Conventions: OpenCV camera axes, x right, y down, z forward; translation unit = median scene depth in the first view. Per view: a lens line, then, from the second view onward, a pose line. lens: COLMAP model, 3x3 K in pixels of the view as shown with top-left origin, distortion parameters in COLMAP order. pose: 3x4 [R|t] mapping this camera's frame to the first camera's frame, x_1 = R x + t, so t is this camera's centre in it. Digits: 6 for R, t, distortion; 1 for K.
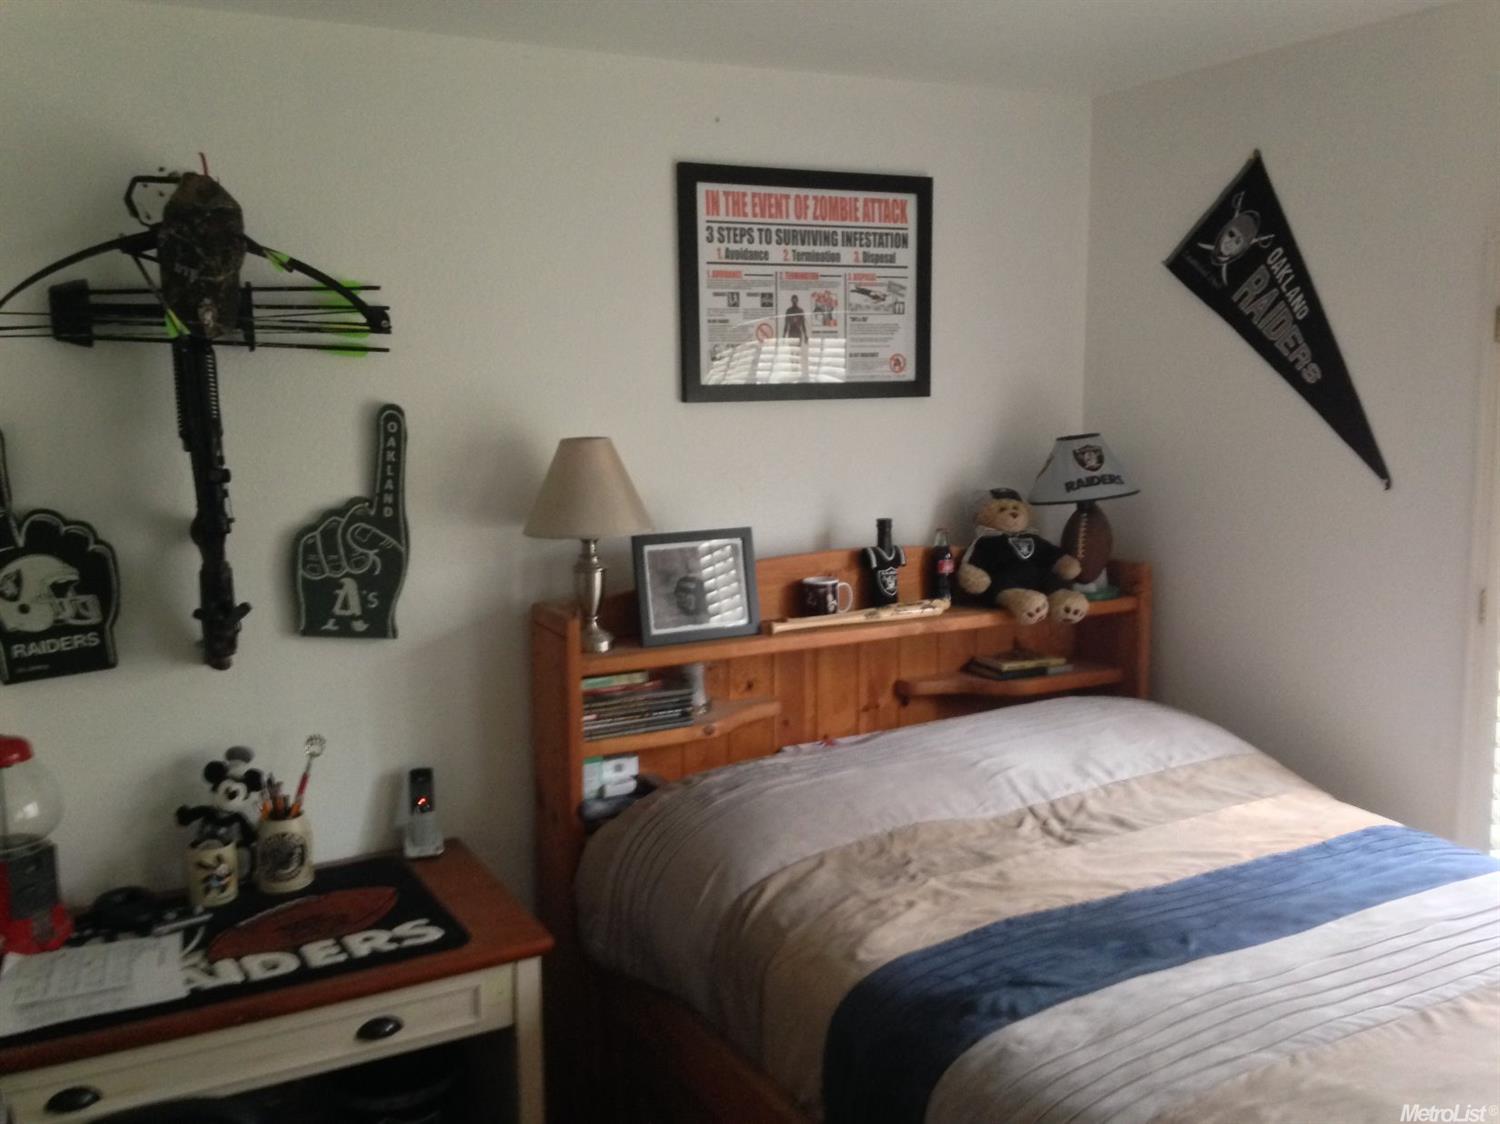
lens RADIAL K [[1364.6, 0, 716.2], [0, 1364.6, 571.7], [0, 0, 1]] dist [0.156510, -0.243839]
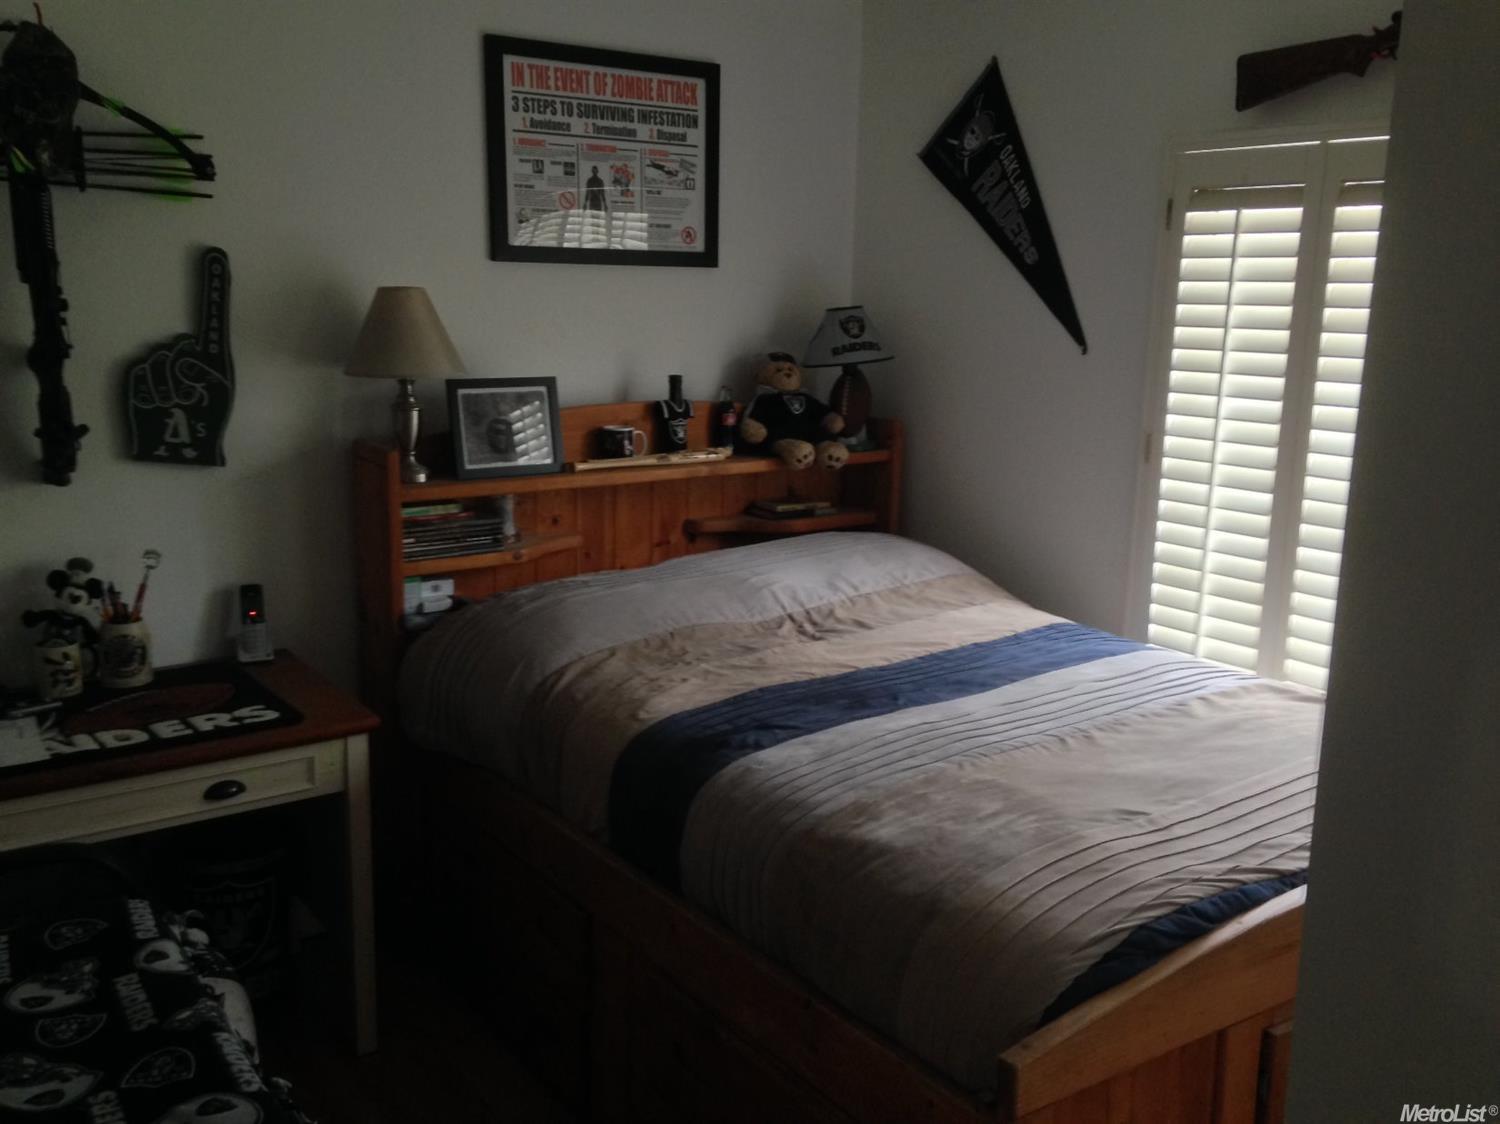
lens RADIAL K [[1364.6, 0, 736.7], [0, 1364.6, 571.2], [0, 0, 1]] dist [0.156510, -0.243839]
pose [[0.988748, 0.001128, 0.149587, 0.004841], [-0.012482, 0.997107, 0.074985, 0.044616], [-0.149069, -0.076008, 0.985901, -0.157301]]
